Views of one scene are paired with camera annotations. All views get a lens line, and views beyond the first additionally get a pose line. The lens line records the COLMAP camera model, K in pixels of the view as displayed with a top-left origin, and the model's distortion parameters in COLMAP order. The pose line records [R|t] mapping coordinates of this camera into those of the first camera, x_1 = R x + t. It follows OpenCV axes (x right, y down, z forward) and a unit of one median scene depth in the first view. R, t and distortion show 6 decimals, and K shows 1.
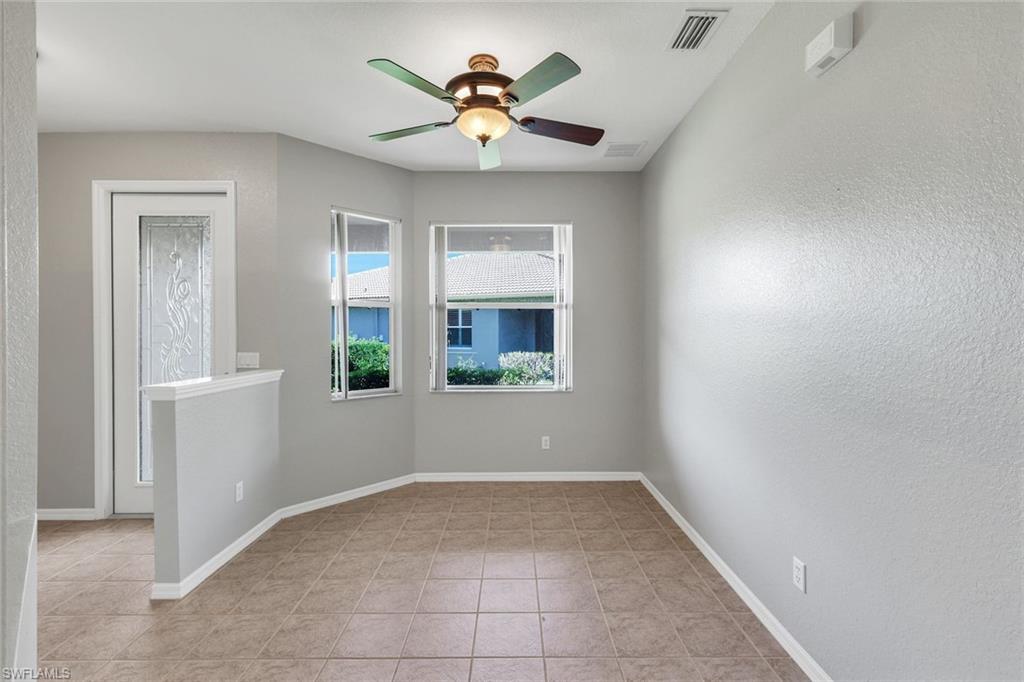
lens RADIAL K [[452.8, 0, 510.4], [0, 452.8, 334.1], [0, 0, 1]] dist [0.003304, -0.000805]
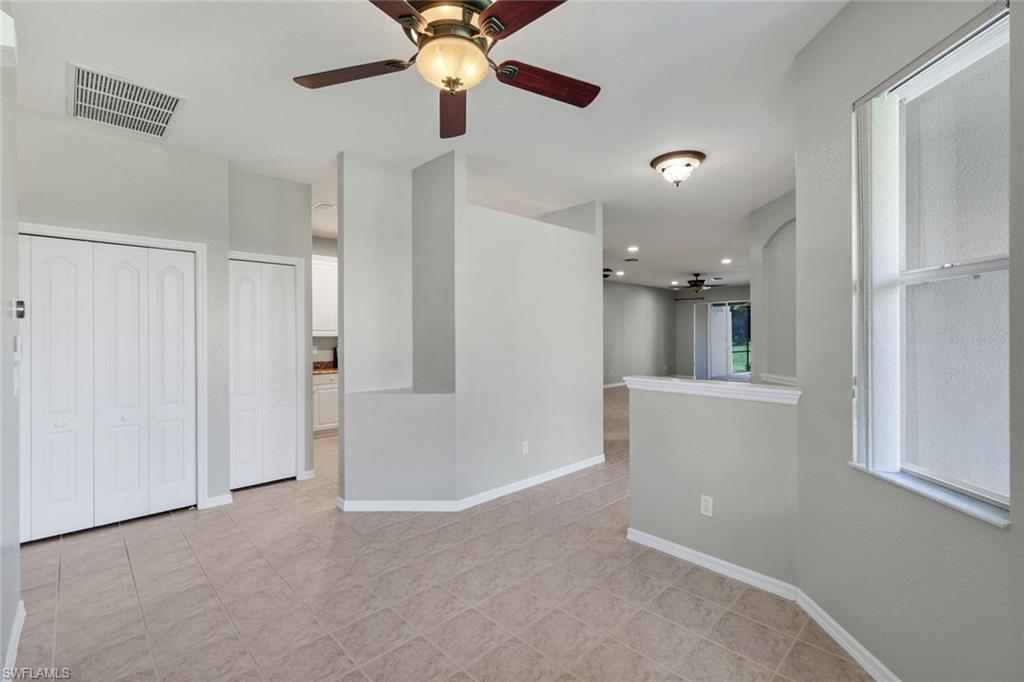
lens RADIAL K [[467.5, 0, 517.0], [0, 467.5, 336.2], [0, 0, 1]] dist [0.015340, 0.000200]
pose [[-0.722794, 0.007141, -0.691026, 0.332205], [0.002065, 0.999964, 0.008174, -0.012641], [0.691060, 0.004482, -0.722783, 1.322858]]
